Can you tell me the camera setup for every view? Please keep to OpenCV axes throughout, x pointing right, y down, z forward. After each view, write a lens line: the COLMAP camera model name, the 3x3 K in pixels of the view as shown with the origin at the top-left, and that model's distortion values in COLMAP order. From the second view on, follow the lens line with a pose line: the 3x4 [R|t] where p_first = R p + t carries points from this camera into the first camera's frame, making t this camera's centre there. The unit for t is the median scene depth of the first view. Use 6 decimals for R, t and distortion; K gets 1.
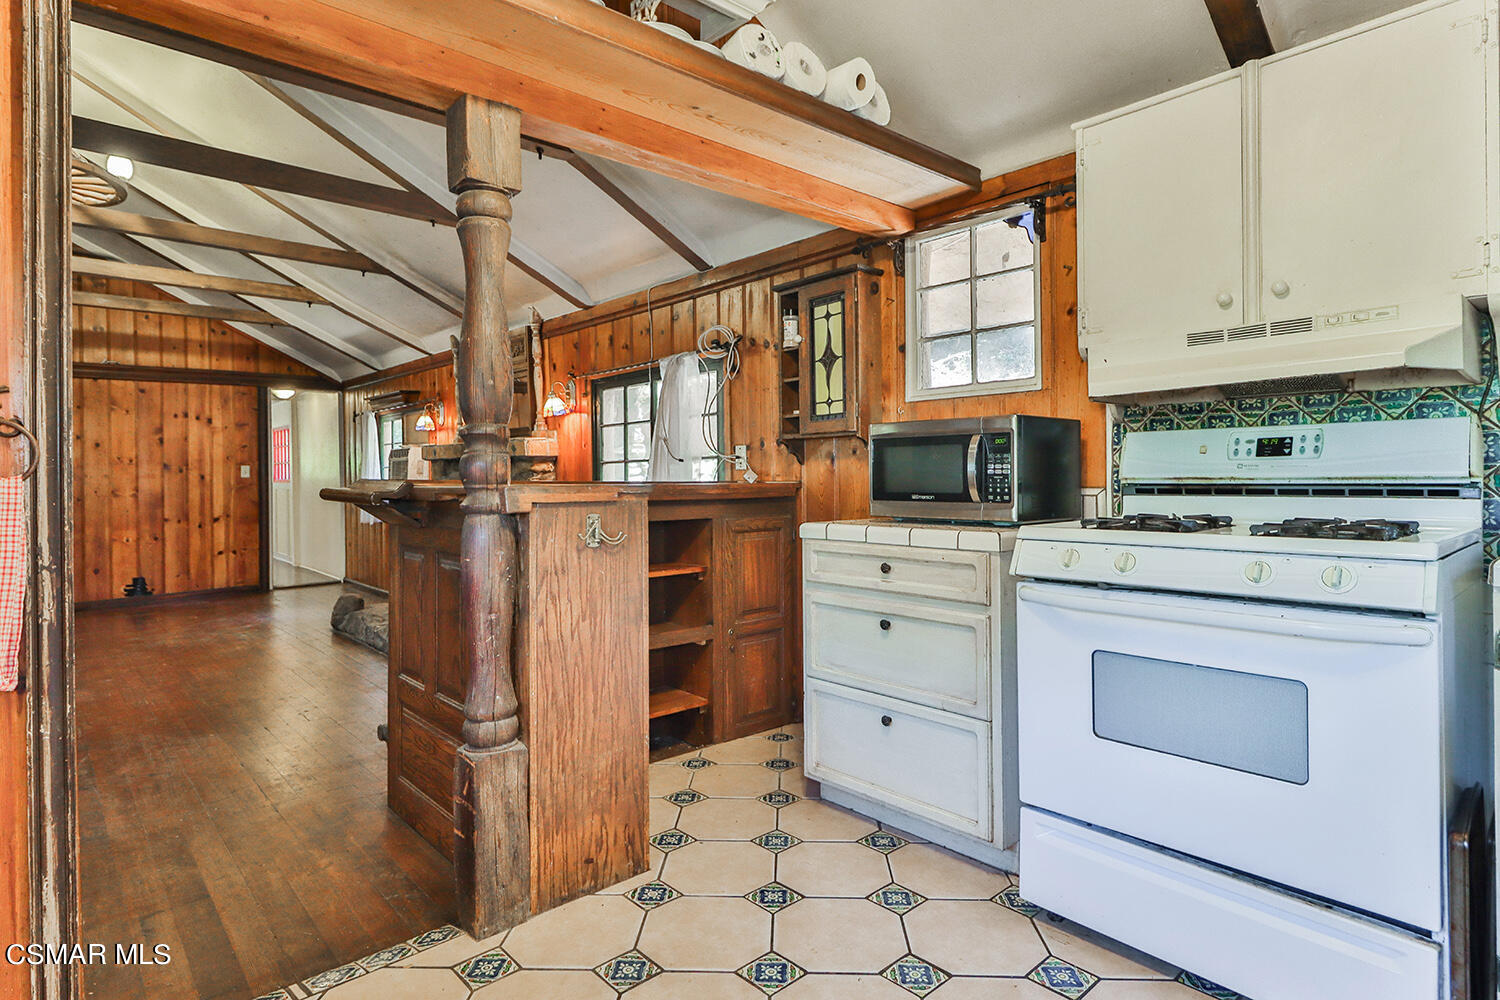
lens RADIAL K [[792.9, 0, 781.3], [0, 792.9, 477.3], [0, 0, 1]] dist [-0.006093, 0.000375]
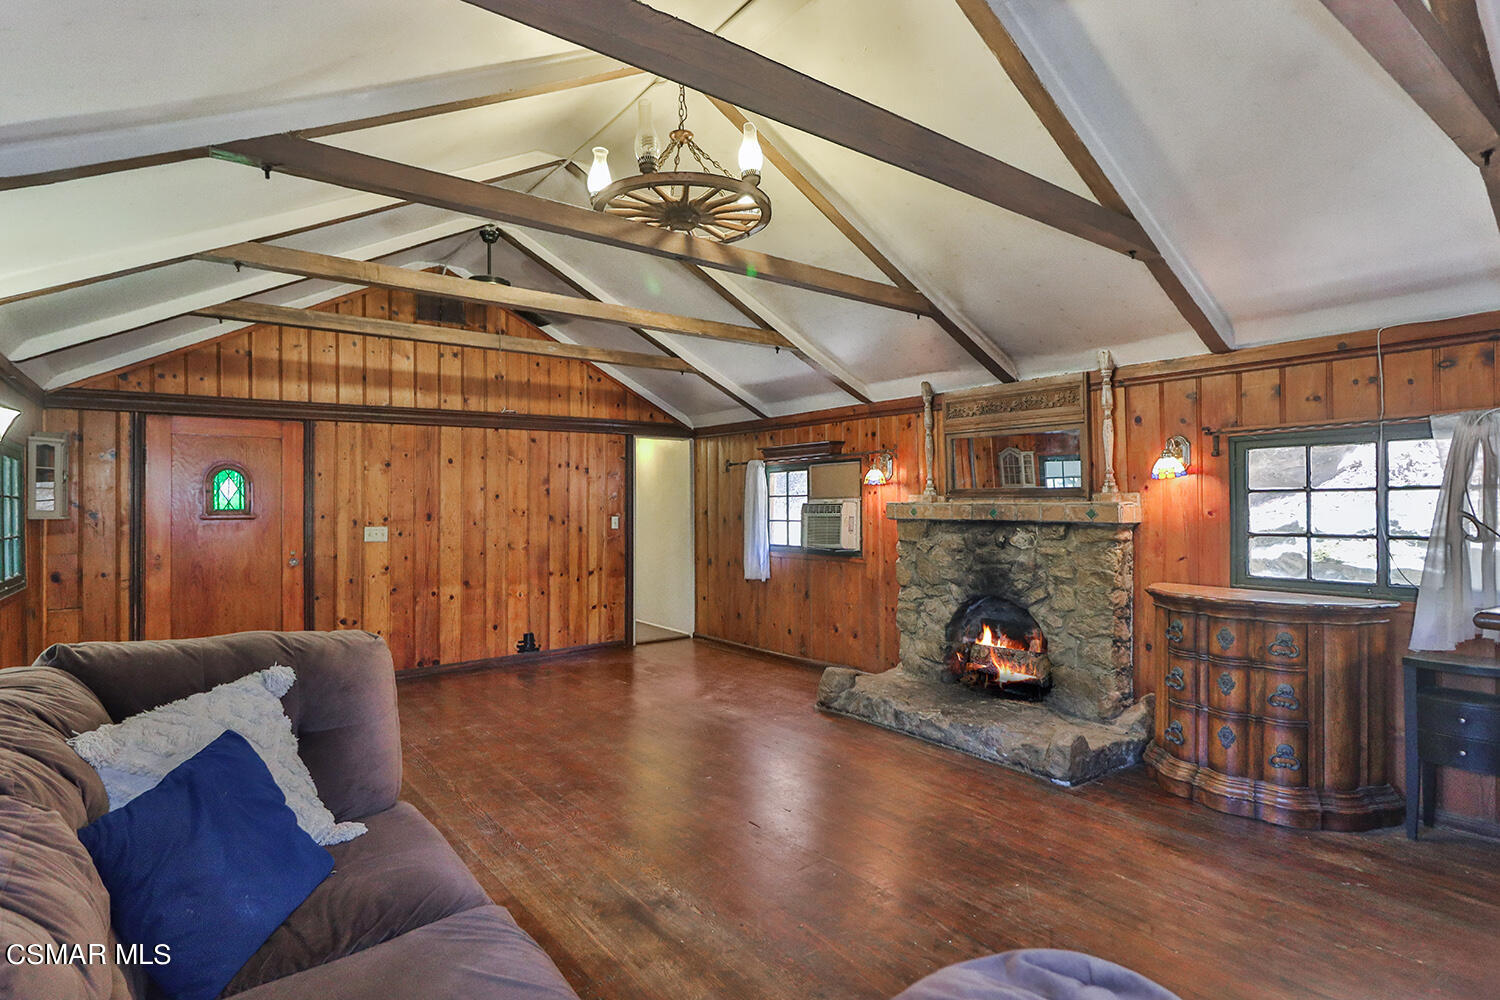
lens RADIAL K [[792.9, 0, 756.4], [0, 792.9, 496.4], [0, 0, 1]] dist [-0.006093, 0.000375]
pose [[0.993521, 0.006141, -0.113479, -0.419307], [-0.008134, 0.999821, -0.017102, -0.025723], [0.113353, 0.017915, 0.993393, 0.065166]]
